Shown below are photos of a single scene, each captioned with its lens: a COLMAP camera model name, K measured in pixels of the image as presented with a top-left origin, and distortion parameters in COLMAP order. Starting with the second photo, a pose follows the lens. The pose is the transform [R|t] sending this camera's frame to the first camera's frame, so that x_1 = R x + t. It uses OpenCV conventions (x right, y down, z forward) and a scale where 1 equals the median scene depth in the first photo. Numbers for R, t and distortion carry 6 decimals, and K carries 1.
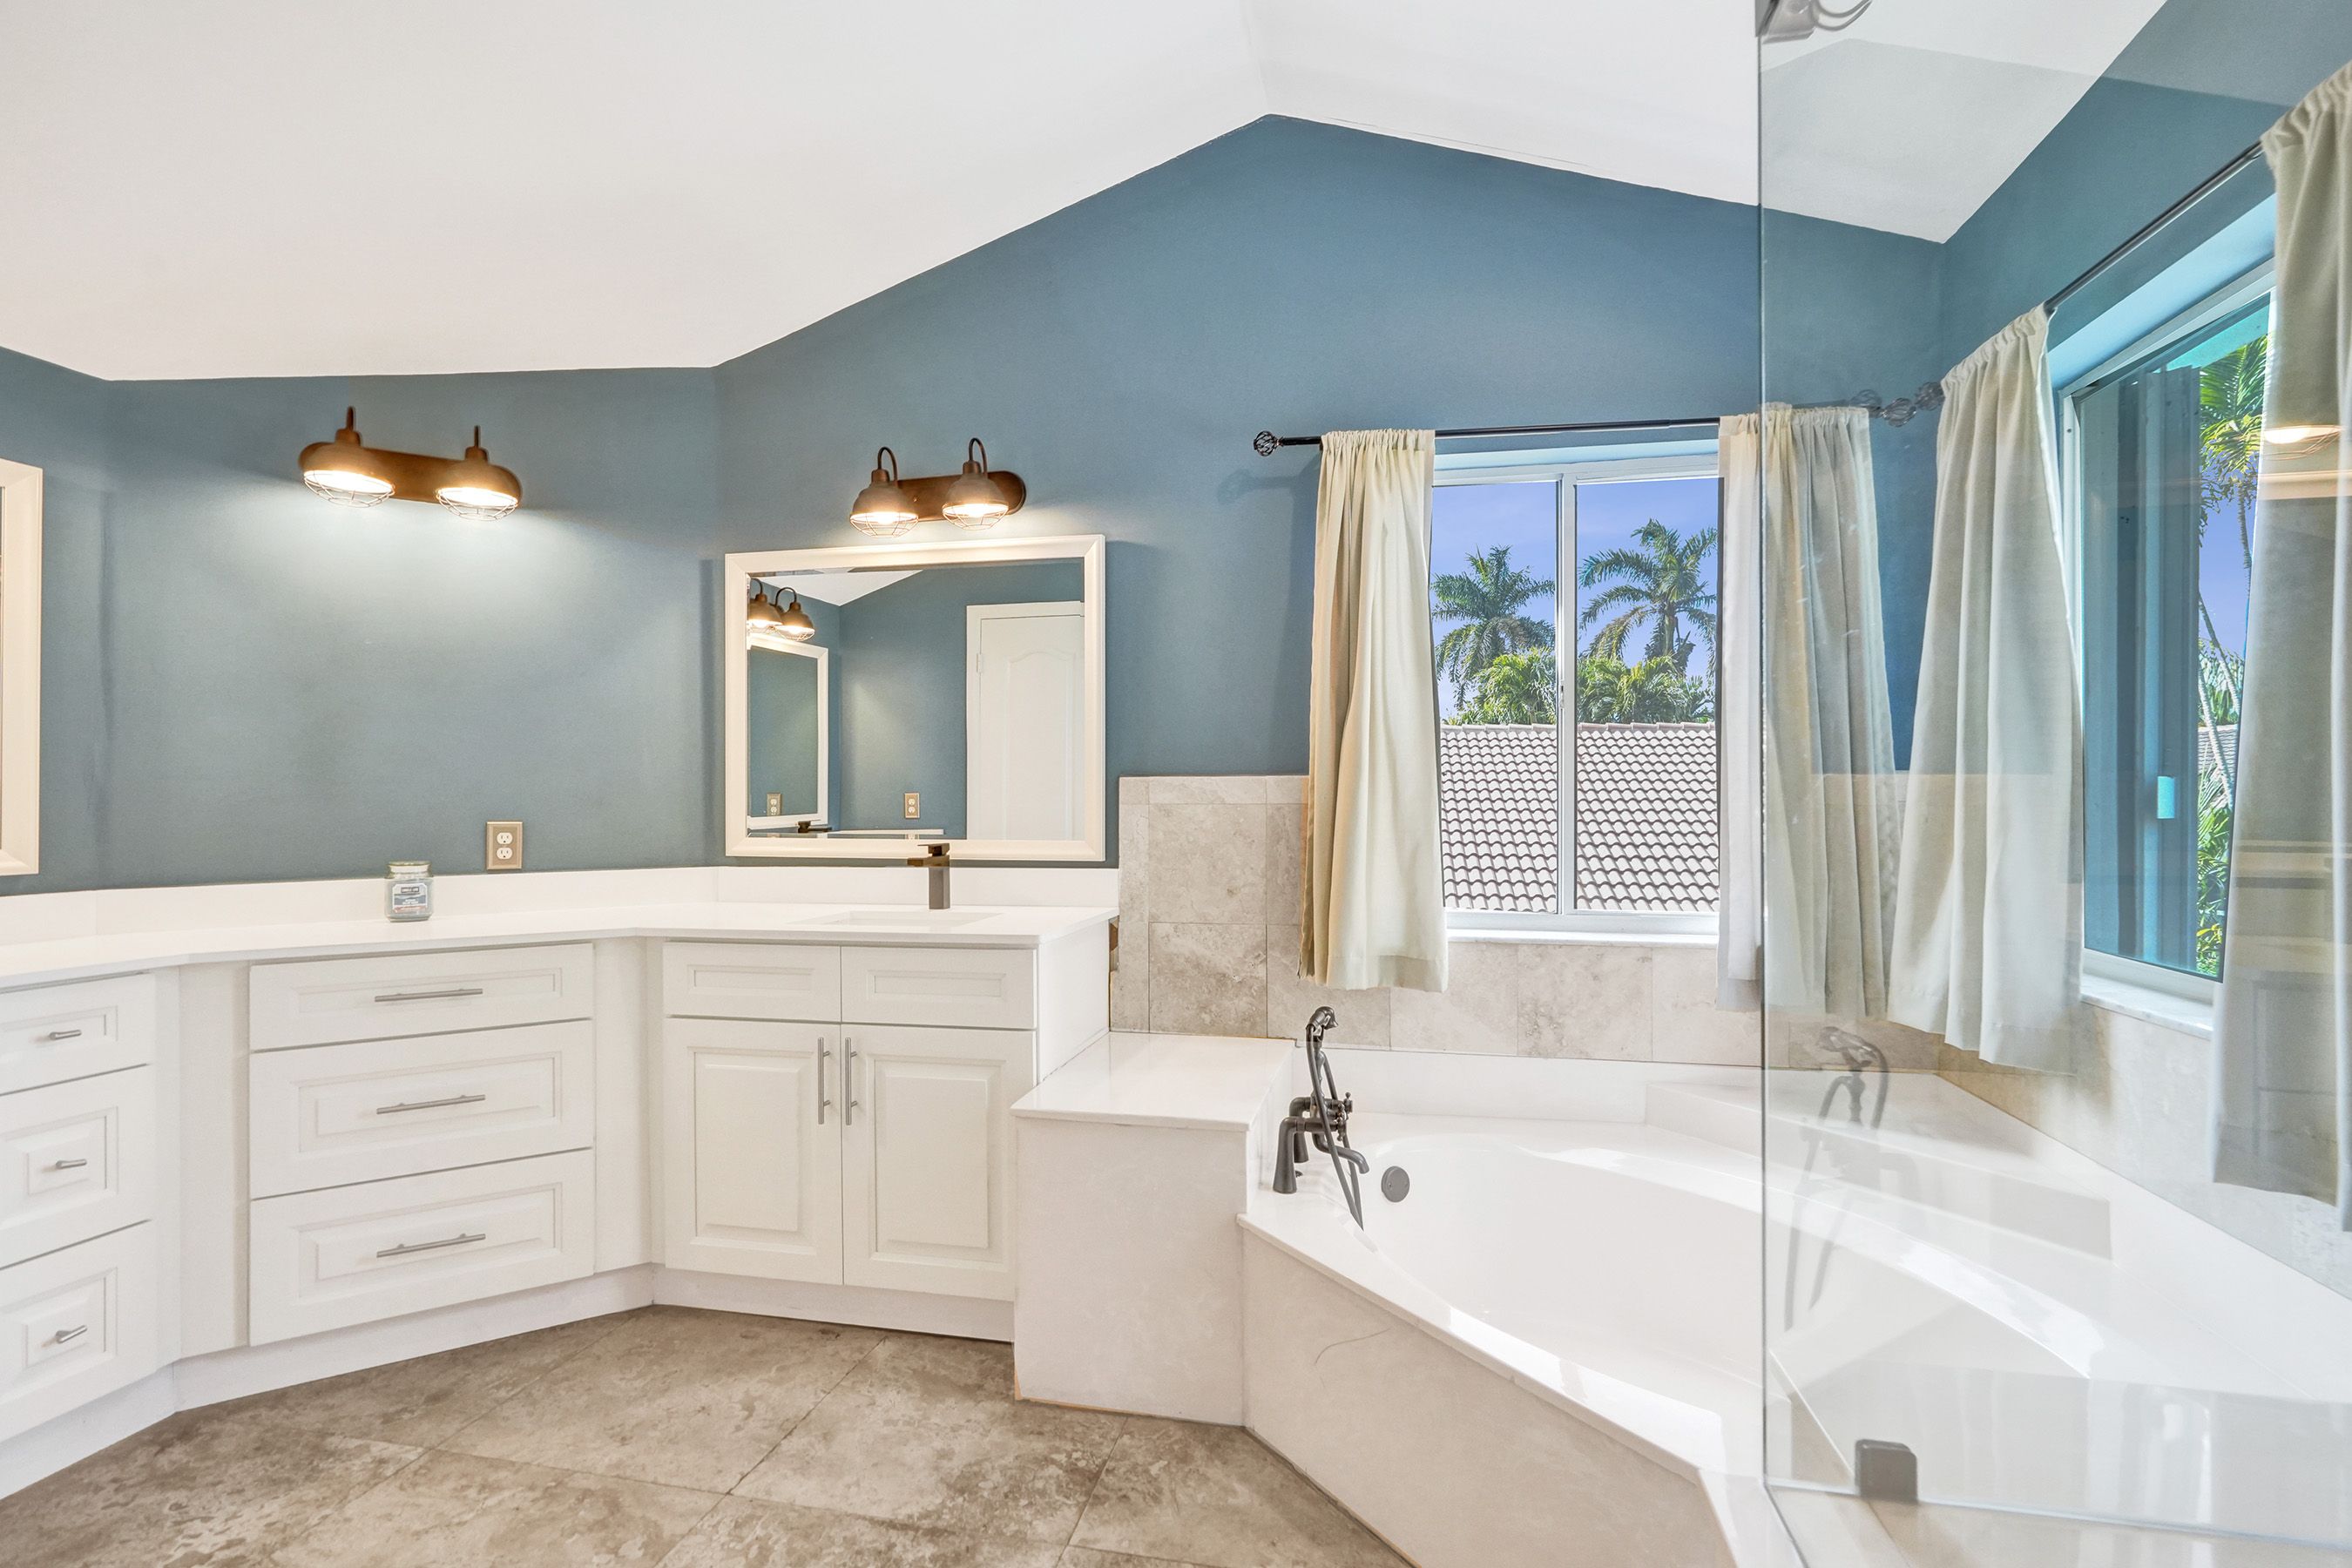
lens RADIAL K [[1105.6, 0, 1176.0], [0, 1105.6, 784.0], [0, 0, 1]] dist [-0.001446, 0.000641]
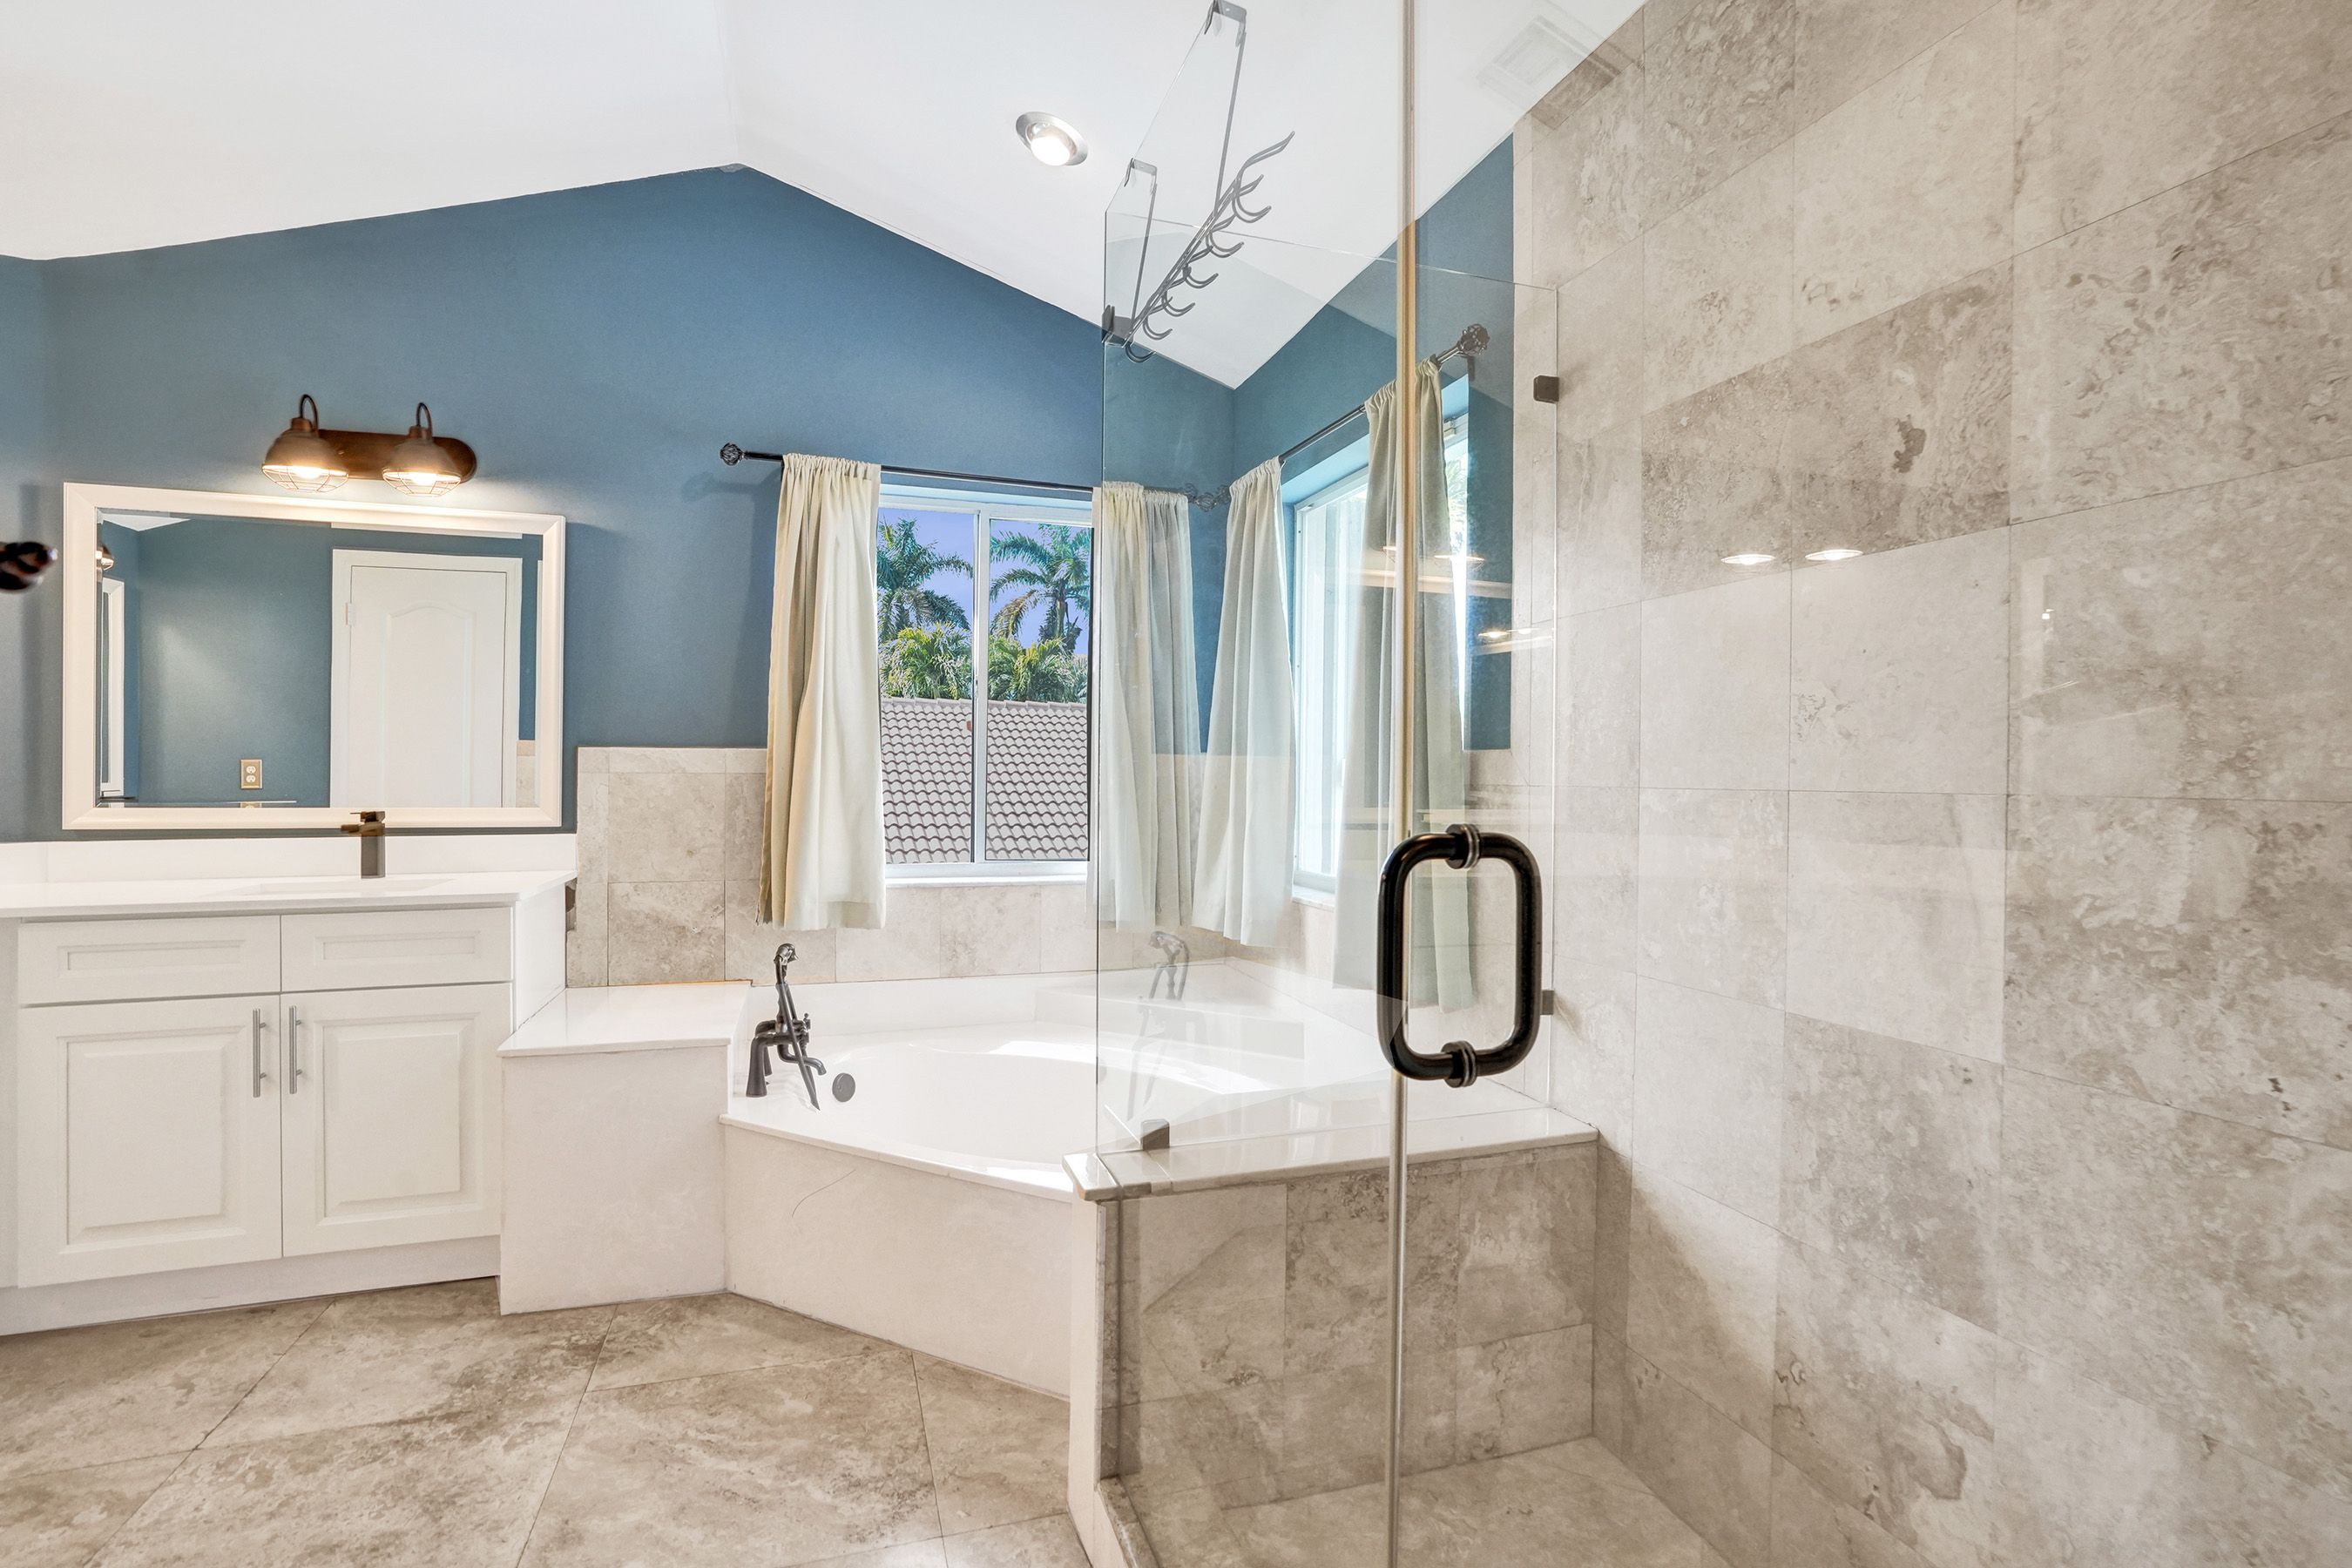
lens RADIAL K [[1130.5, 0, 1185.5], [0, 1130.5, 780.3], [0, 0, 1]] dist [-0.066674, 0.029892]
pose [[0.861776, 0.003450, 0.507278, -0.098598], [-0.014594, 0.999732, 0.017993, -0.002195], [-0.507079, -0.022909, 0.861595, -0.231607]]
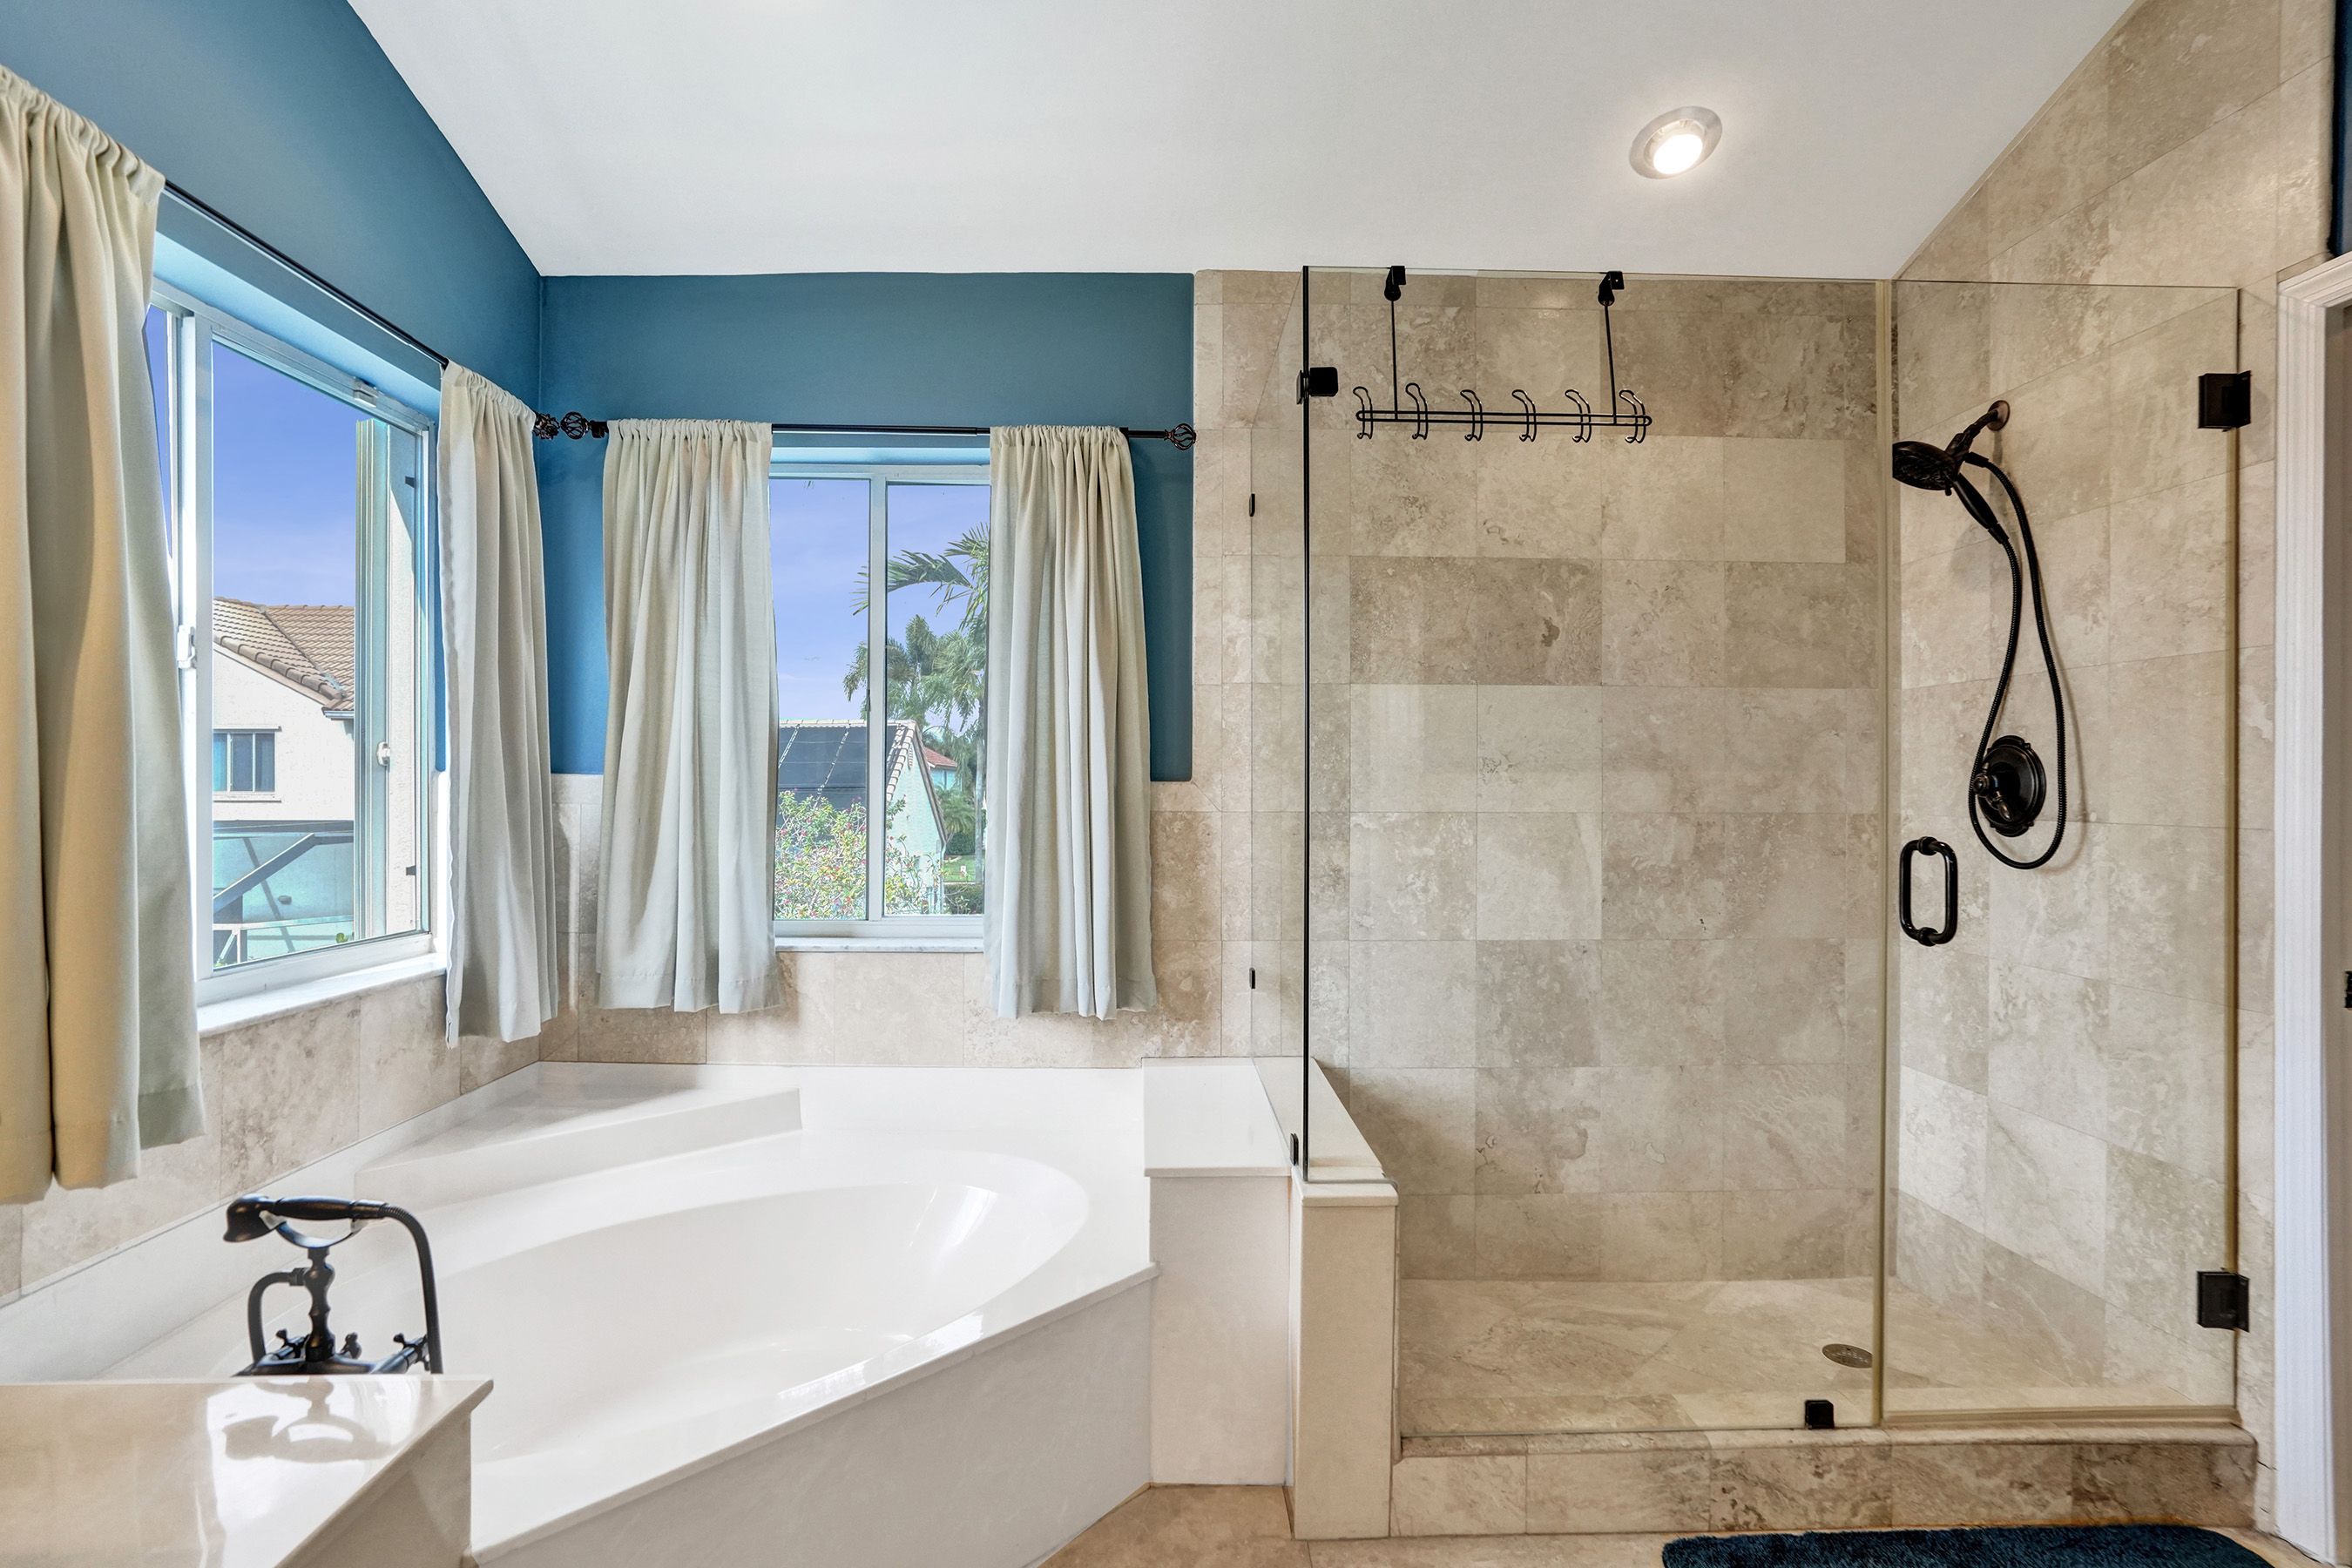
lens RADIAL K [[1130.5, 0, 1185.5], [0, 1130.5, 780.3], [0, 0, 1]] dist [-0.066674, 0.029892]
pose [[-0.237438, -0.006125, 0.971383, -0.466823], [-0.018549, 0.999826, 0.001770, -0.017251], [-0.971226, -0.017598, -0.237511, 0.627022]]
